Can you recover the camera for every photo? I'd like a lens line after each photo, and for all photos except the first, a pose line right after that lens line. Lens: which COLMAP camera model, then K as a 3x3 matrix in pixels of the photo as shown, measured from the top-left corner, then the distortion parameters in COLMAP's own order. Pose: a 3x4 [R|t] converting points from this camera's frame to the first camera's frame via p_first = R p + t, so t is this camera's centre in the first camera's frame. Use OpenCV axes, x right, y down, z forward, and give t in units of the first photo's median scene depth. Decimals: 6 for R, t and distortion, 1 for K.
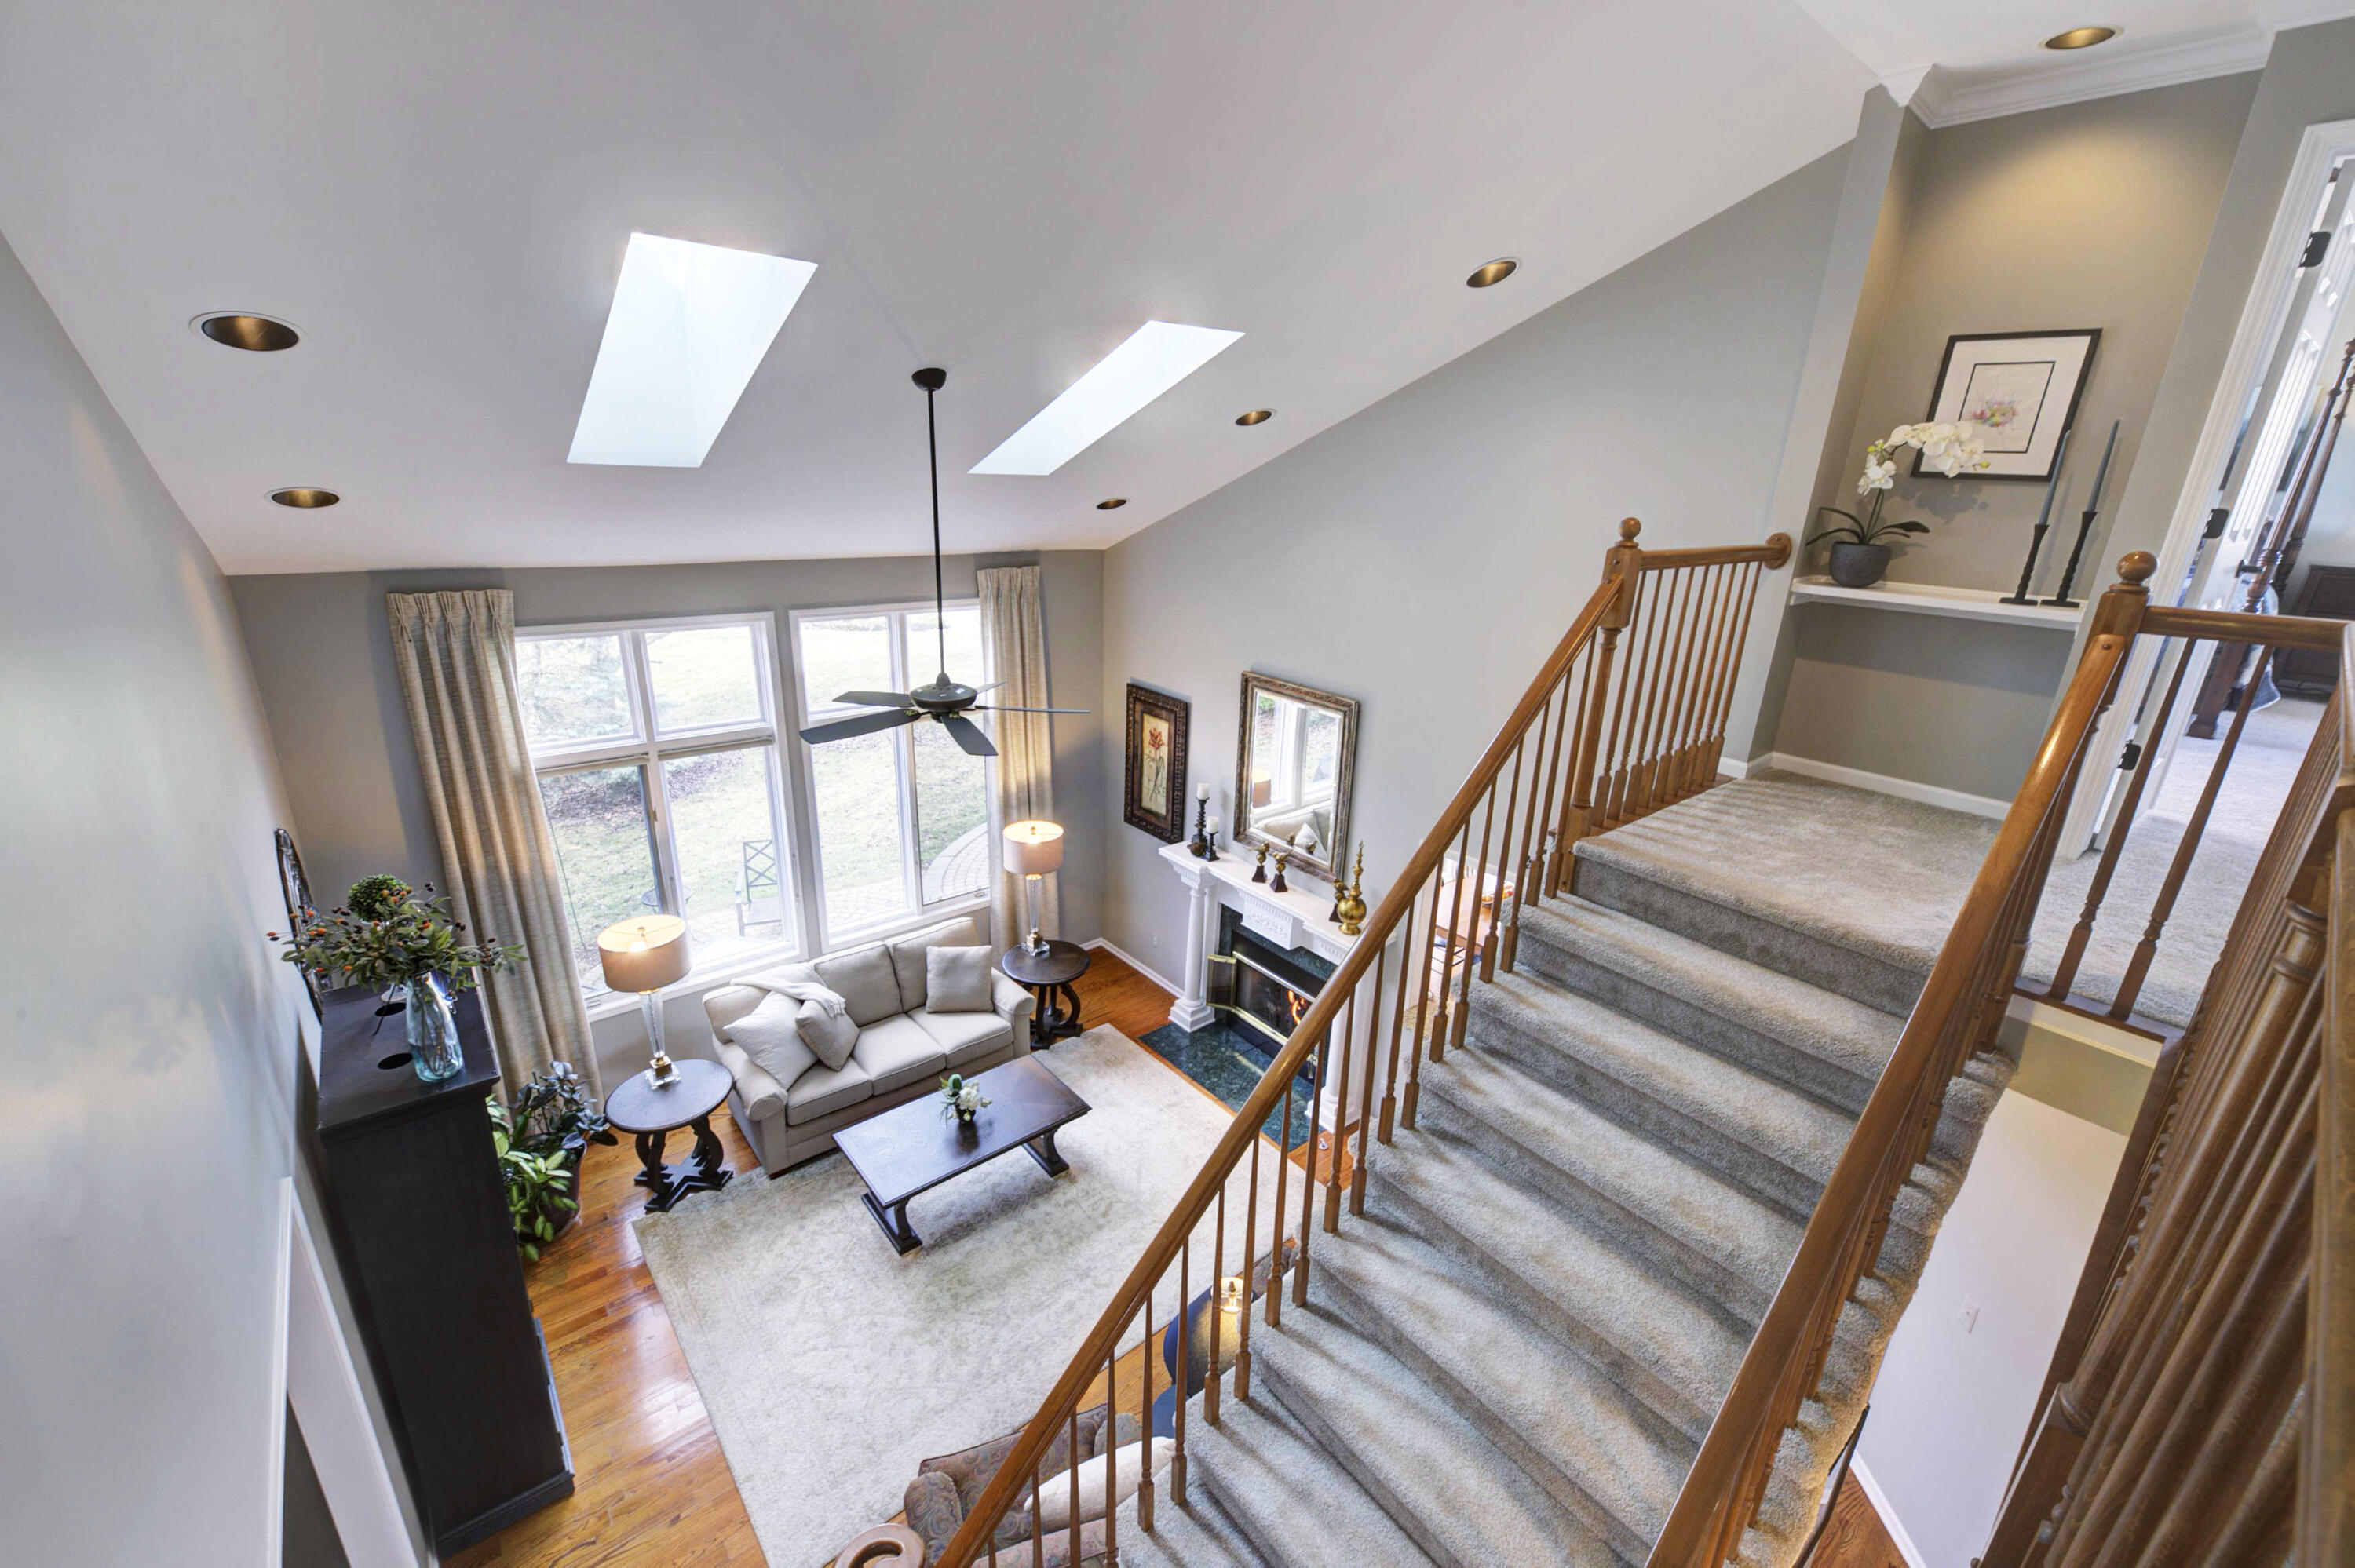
lens RADIAL K [[958.0, 0, 1177.5], [0, 958.0, 784.0], [0, 0, 1]] dist [0.017871, -0.007308]
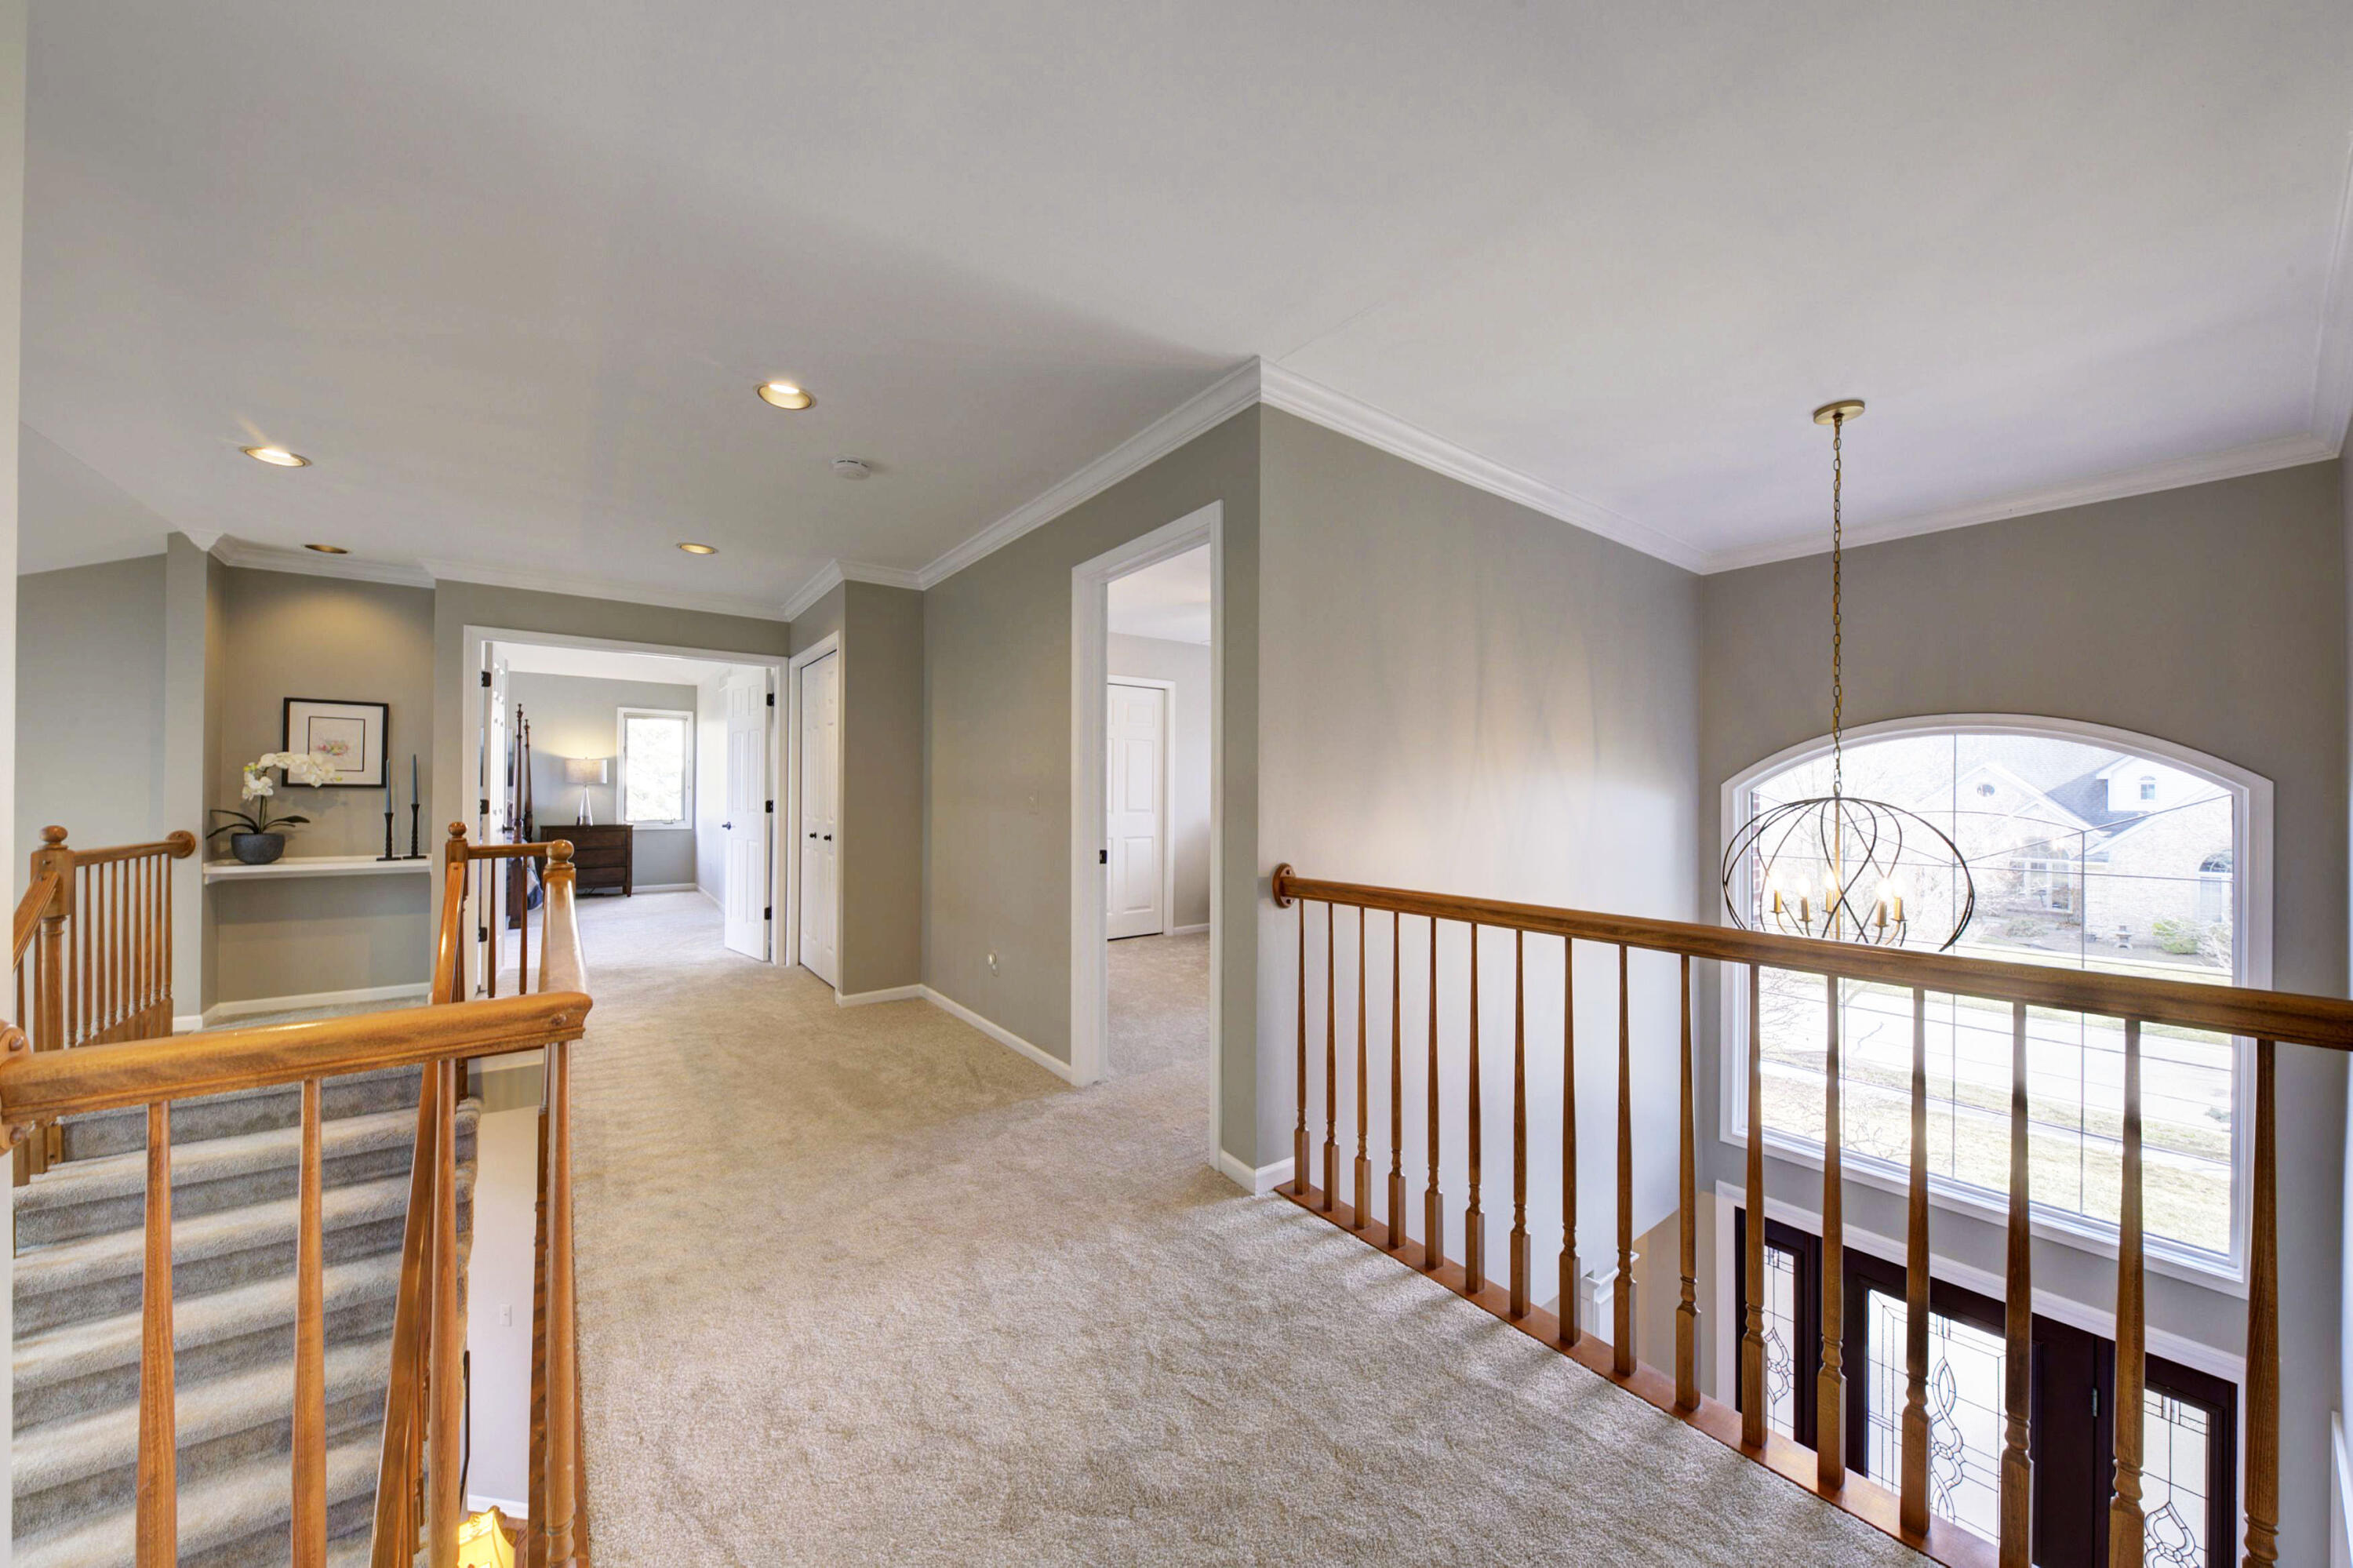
lens RADIAL K [[806.5, 0, 1176.5], [0, 806.5, 789.3], [0, 0, 1]] dist [0.010935, -0.007171]
pose [[0.055868, -0.031336, 0.997946, -0.318922], [0.313665, 0.949455, 0.012254, 0.076646], [-0.947889, 0.312336, 0.062873, -0.290823]]
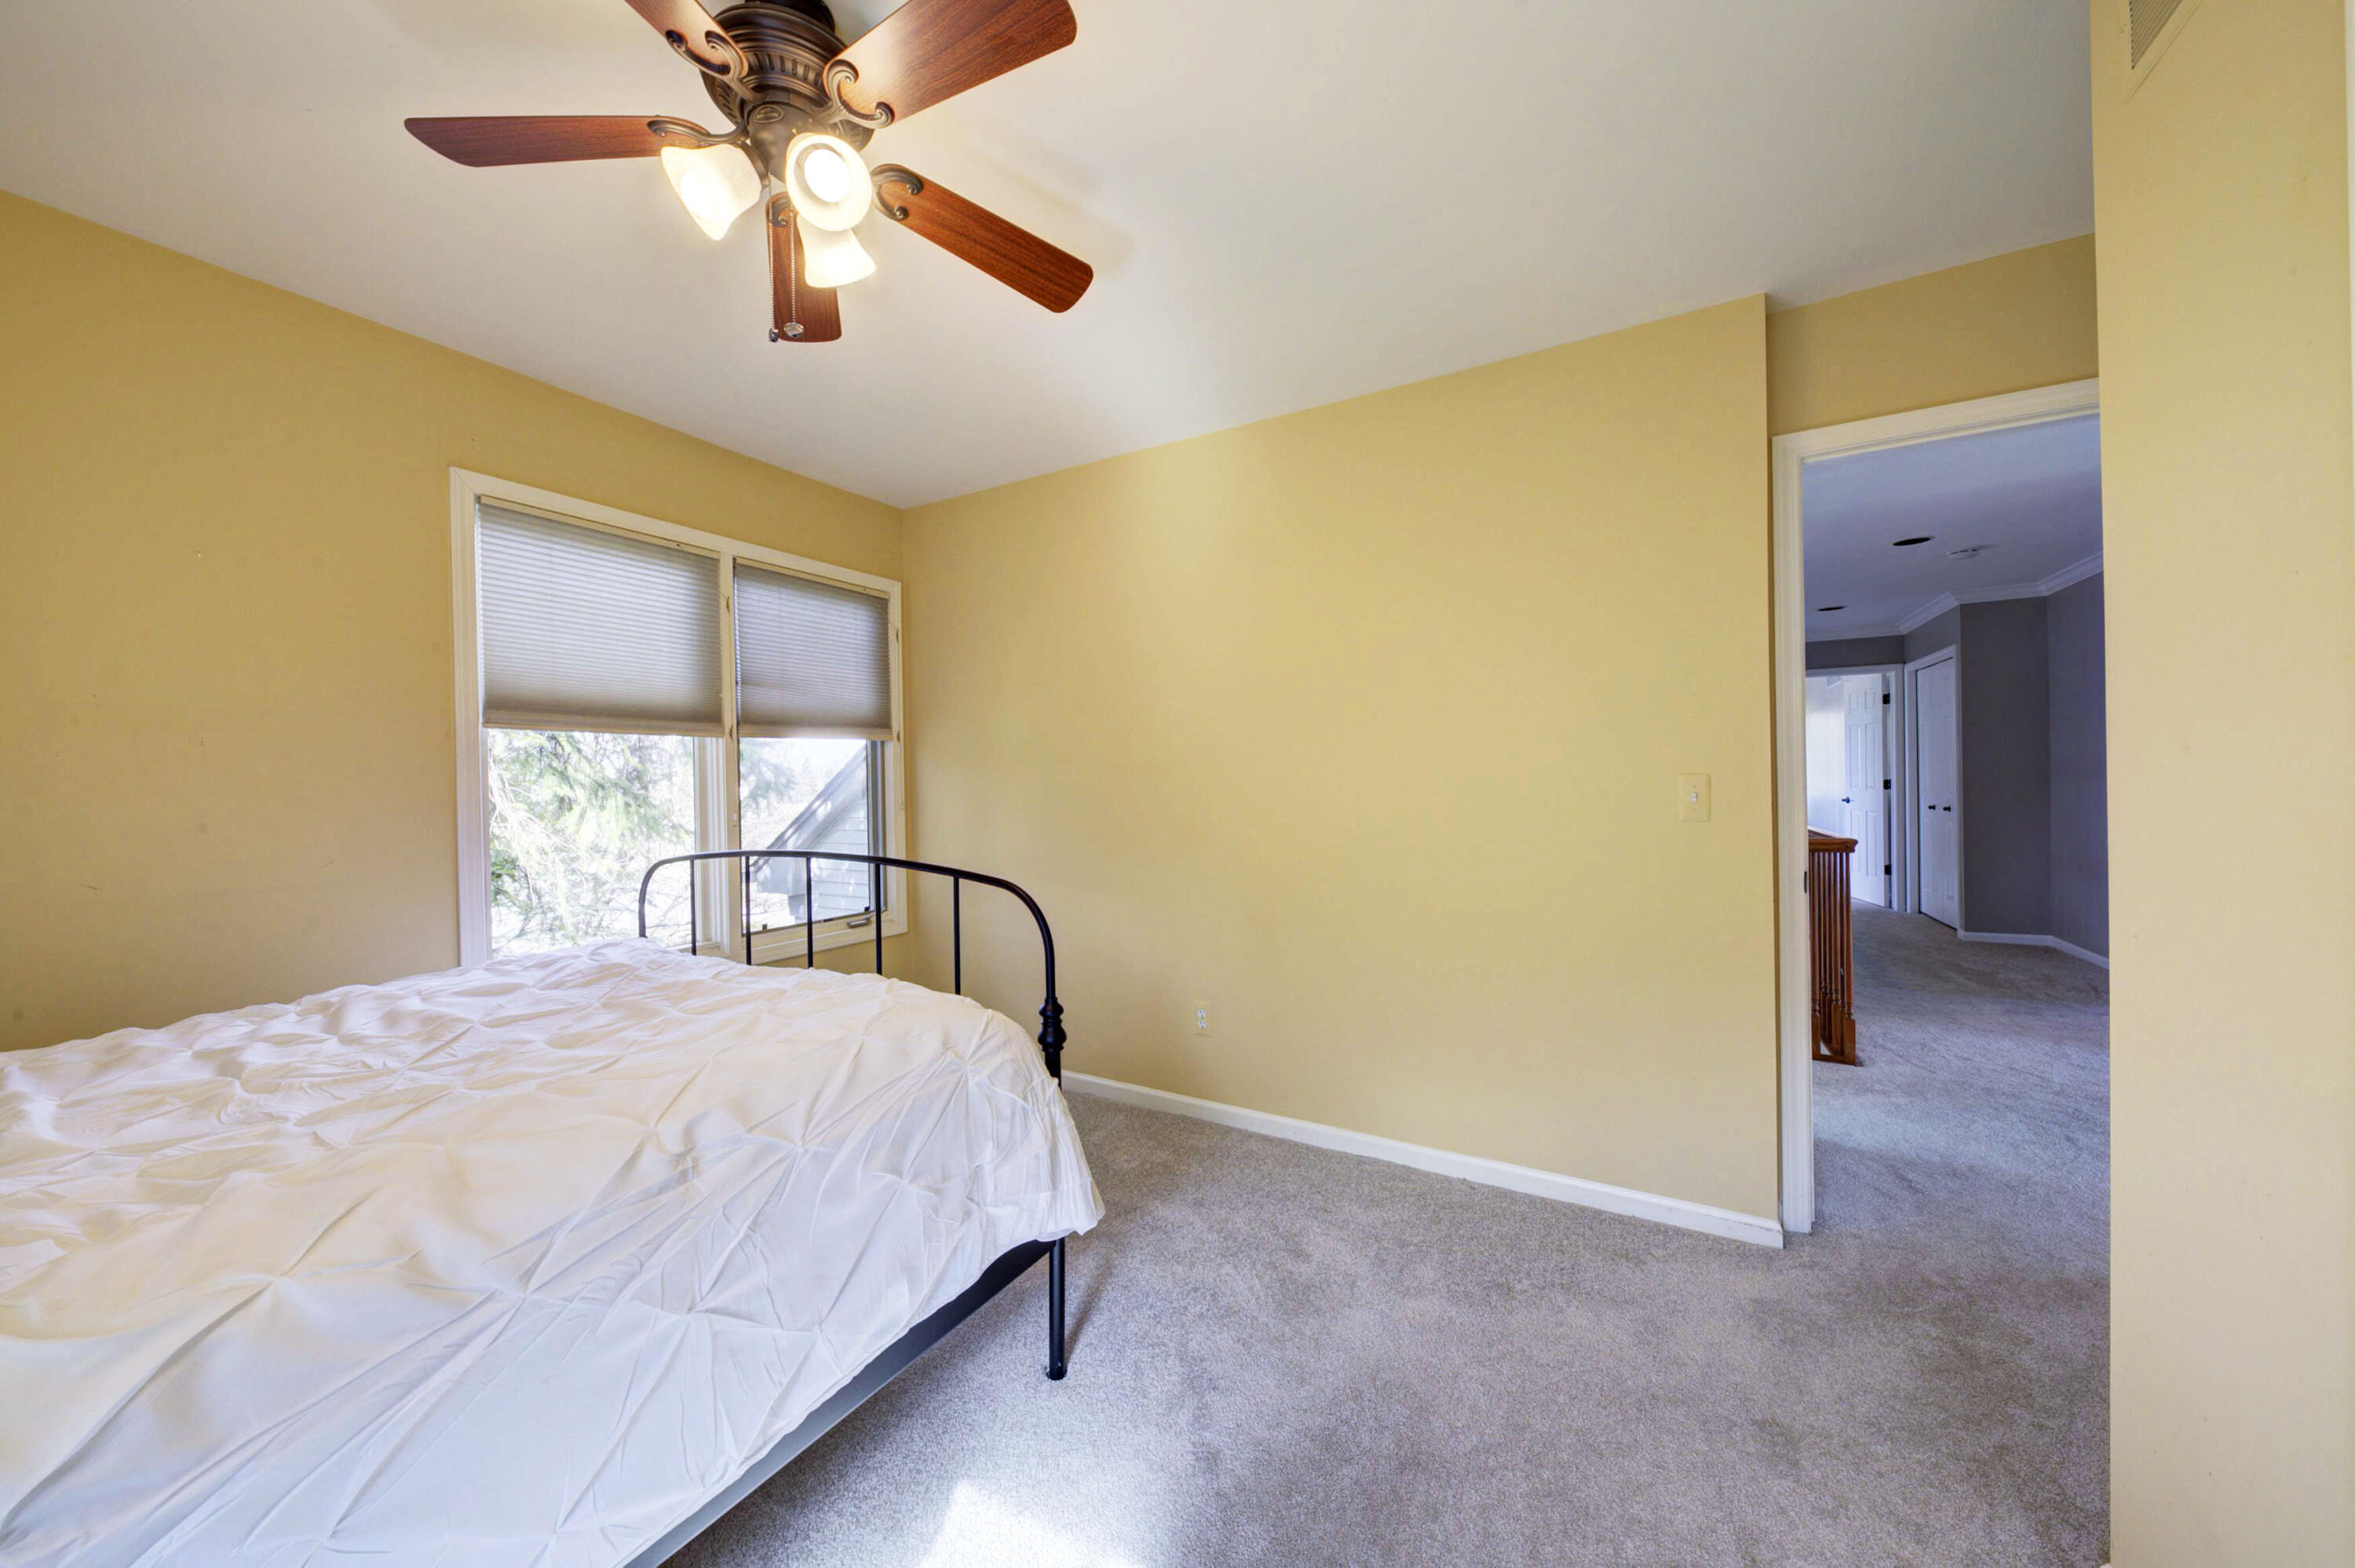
lens RADIAL K [[807.1, 0, 1177.5], [0, 807.1, 789.3], [0, 0, 1]] dist [0.010935, -0.007171]
pose [[0.937543, -0.056001, 0.343332, -0.960236], [0.159011, 0.946804, -0.279783, 0.151984], [-0.309400, 0.316902, 0.896574, -0.597852]]
